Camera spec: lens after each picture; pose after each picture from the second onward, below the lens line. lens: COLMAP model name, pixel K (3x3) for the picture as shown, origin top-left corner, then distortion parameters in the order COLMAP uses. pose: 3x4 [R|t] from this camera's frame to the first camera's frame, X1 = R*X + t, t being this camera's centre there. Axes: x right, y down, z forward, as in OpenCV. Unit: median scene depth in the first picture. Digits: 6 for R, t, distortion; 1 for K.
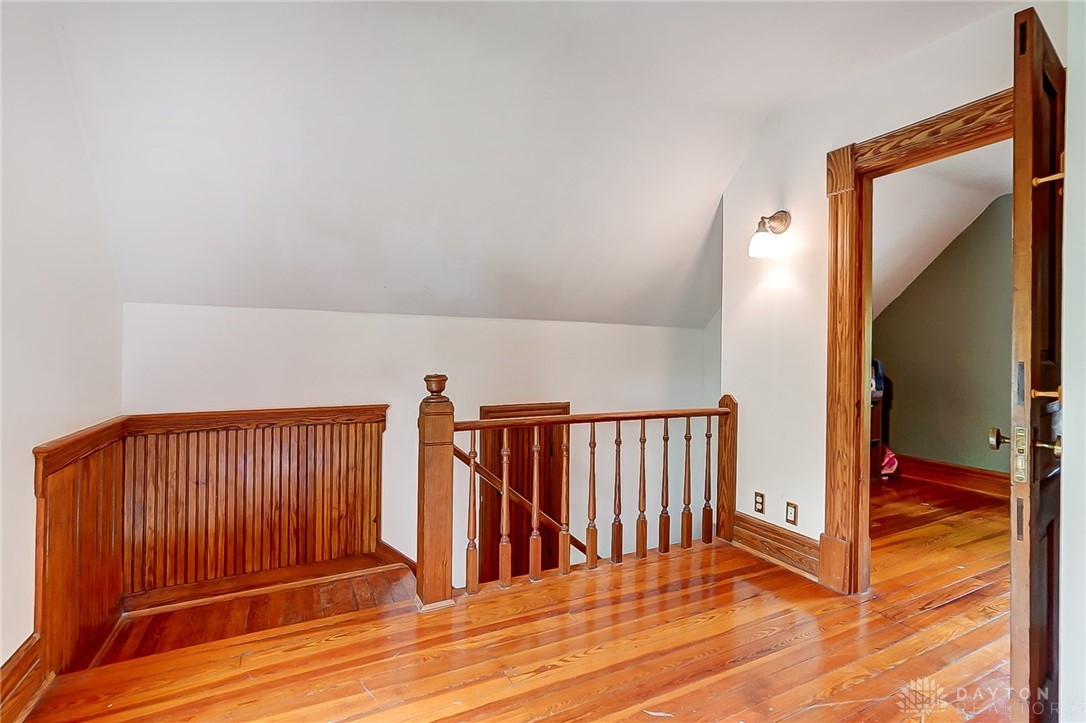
lens RADIAL K [[497.2, 0, 543.0], [0, 497.2, 361.5], [0, 0, 1]] dist [-0.001745, -0.000032]
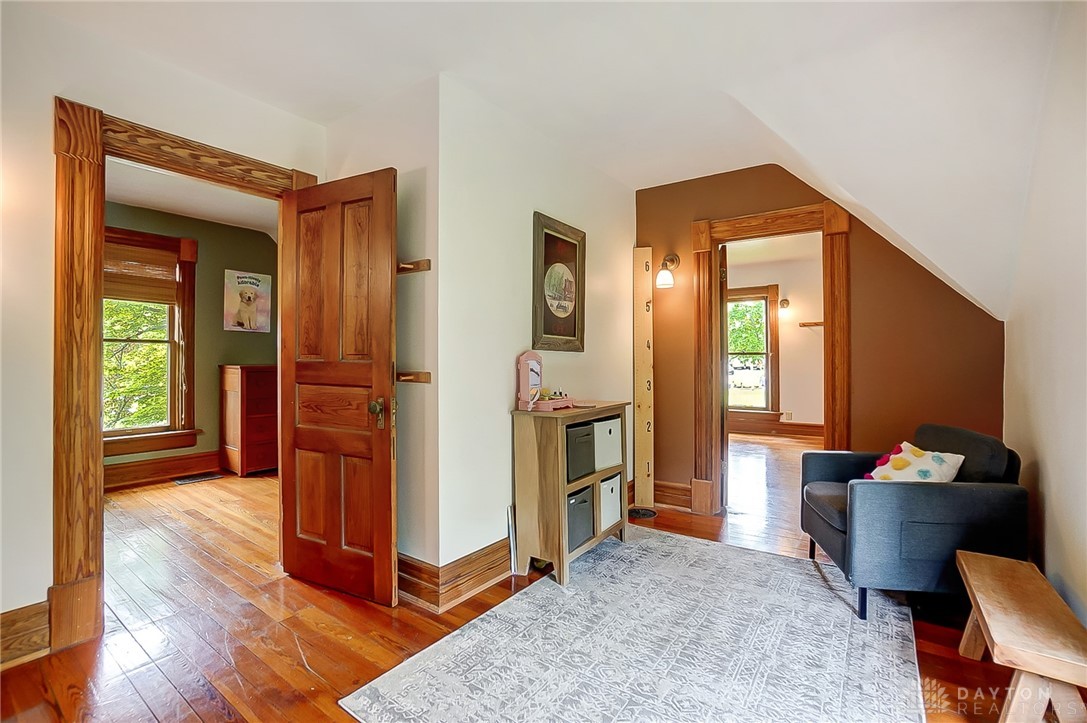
lens RADIAL K [[497.6, 0, 543.5], [0, 497.6, 361.5], [0, 0, 1]] dist [-0.001745, -0.000032]
pose [[-0.433638, -0.021667, 0.900826, -0.476592], [-0.002576, 0.999737, 0.022806, -0.025953], [-0.901083, 0.007569, -0.433580, 0.667477]]
